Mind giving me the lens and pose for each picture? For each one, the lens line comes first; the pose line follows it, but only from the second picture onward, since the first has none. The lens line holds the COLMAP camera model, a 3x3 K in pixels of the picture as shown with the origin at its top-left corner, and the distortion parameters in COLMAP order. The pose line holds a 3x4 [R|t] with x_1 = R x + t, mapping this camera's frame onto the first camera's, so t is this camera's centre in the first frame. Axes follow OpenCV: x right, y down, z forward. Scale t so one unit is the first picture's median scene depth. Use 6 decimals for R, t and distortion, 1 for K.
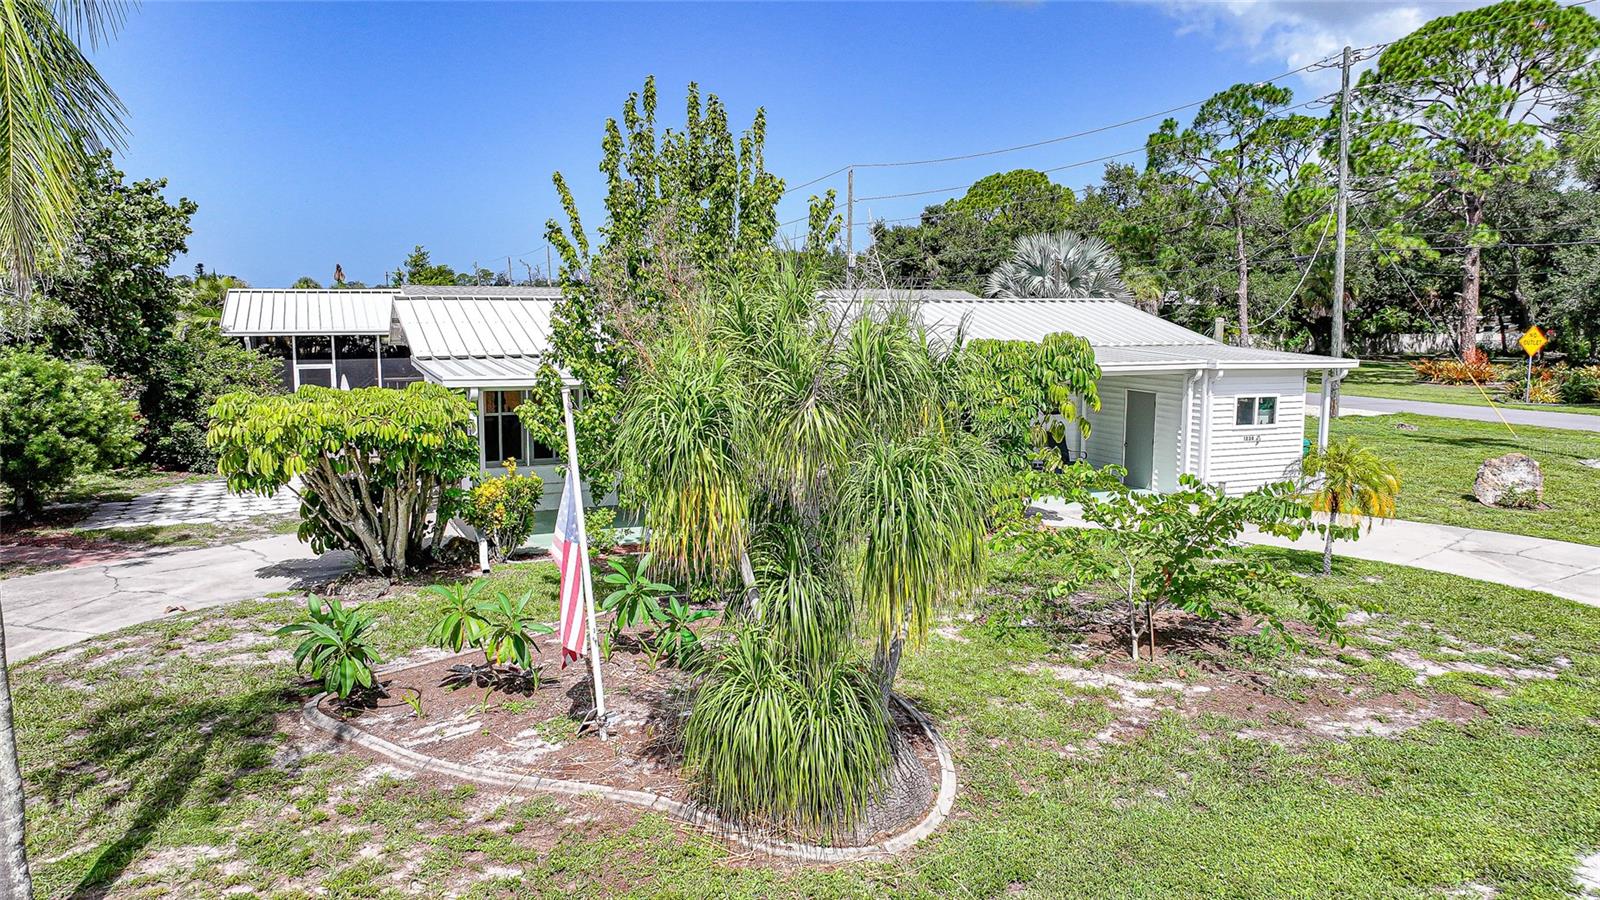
lens RADIAL K [[1132.6, 0, 809.4], [0, 1132.6, 452.9], [0, 0, 1]] dist [-0.006548, 0.020950]
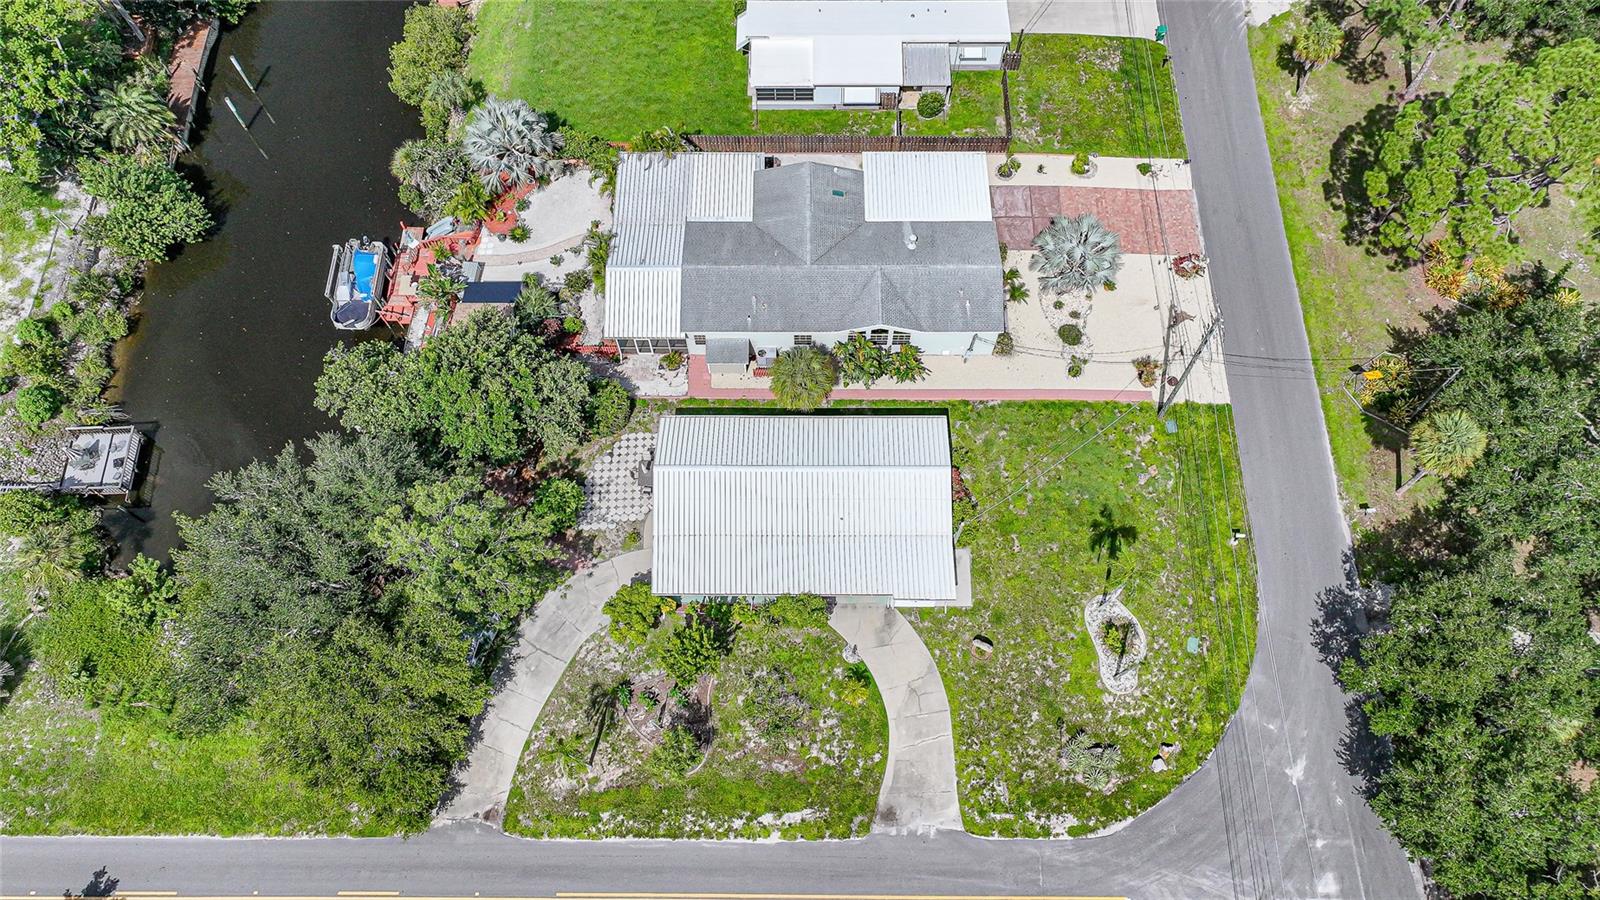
lens RADIAL K [[1132.6, 0, 807.0], [0, 1132.6, 453.1], [0, 0, 1]] dist [-0.006548, 0.020950]
pose [[0.916961, 0.363625, -0.164196, 0.833922], [-0.047894, 0.508886, 0.859501, -4.780480], [0.396092, -0.780264, 0.484044, -0.440585]]
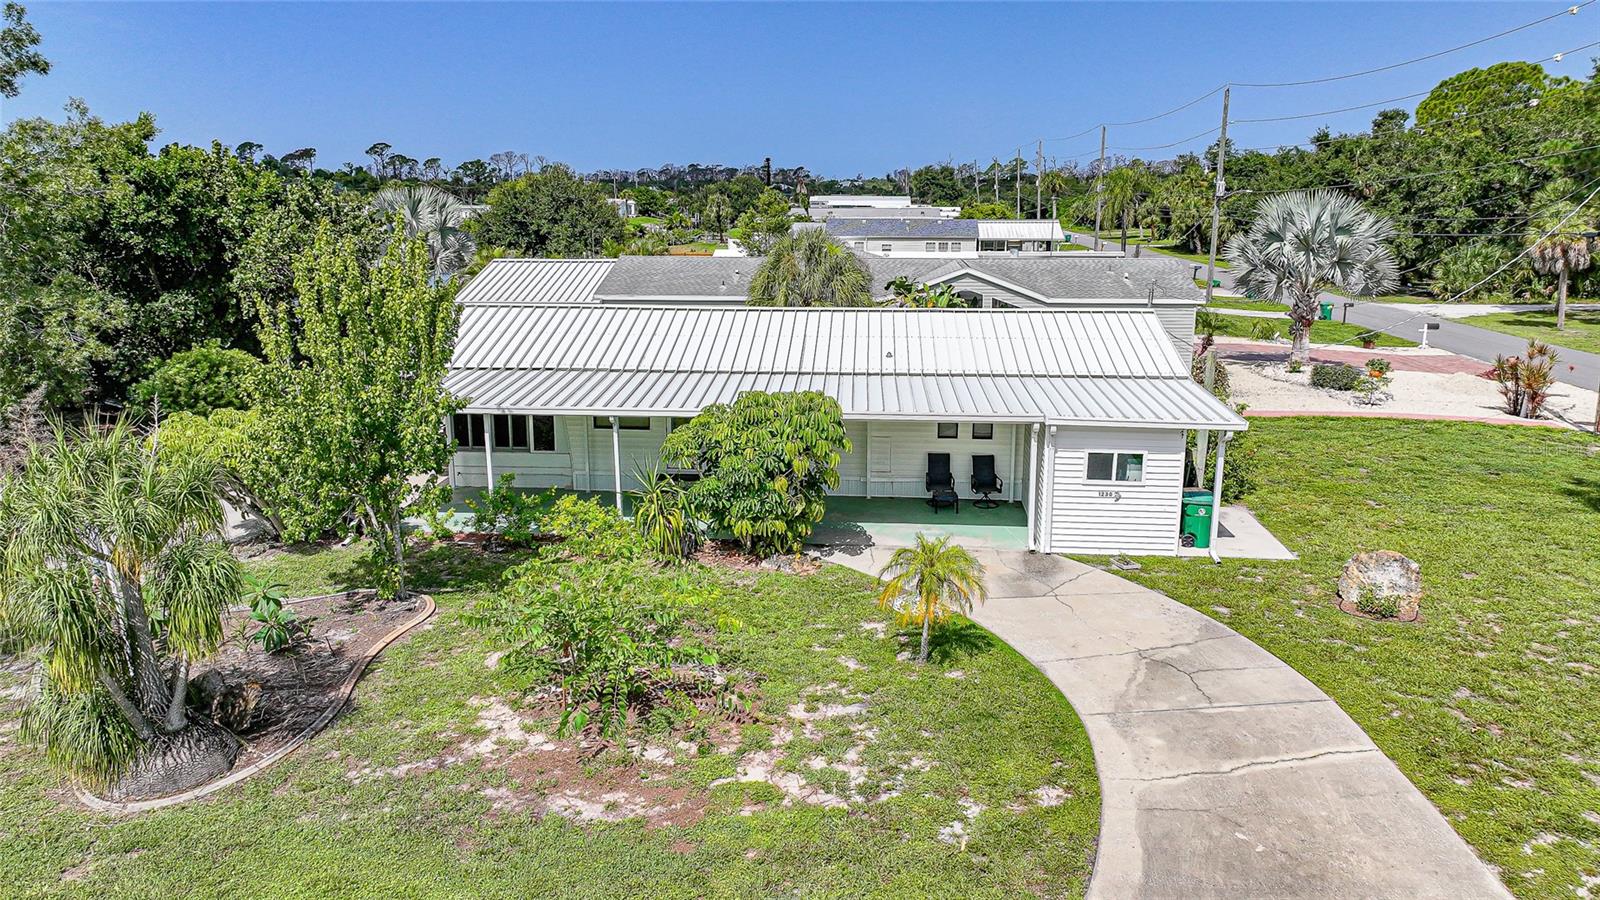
lens RADIAL K [[1132.6, 0, 801.5], [0, 1132.6, 447.5], [0, 0, 1]] dist [-0.006548, 0.020950]
pose [[0.884983, 0.104027, -0.453855, 1.023538], [-0.059120, 0.991939, 0.112082, -0.250926], [0.461855, -0.072358, 0.883999, 0.044201]]
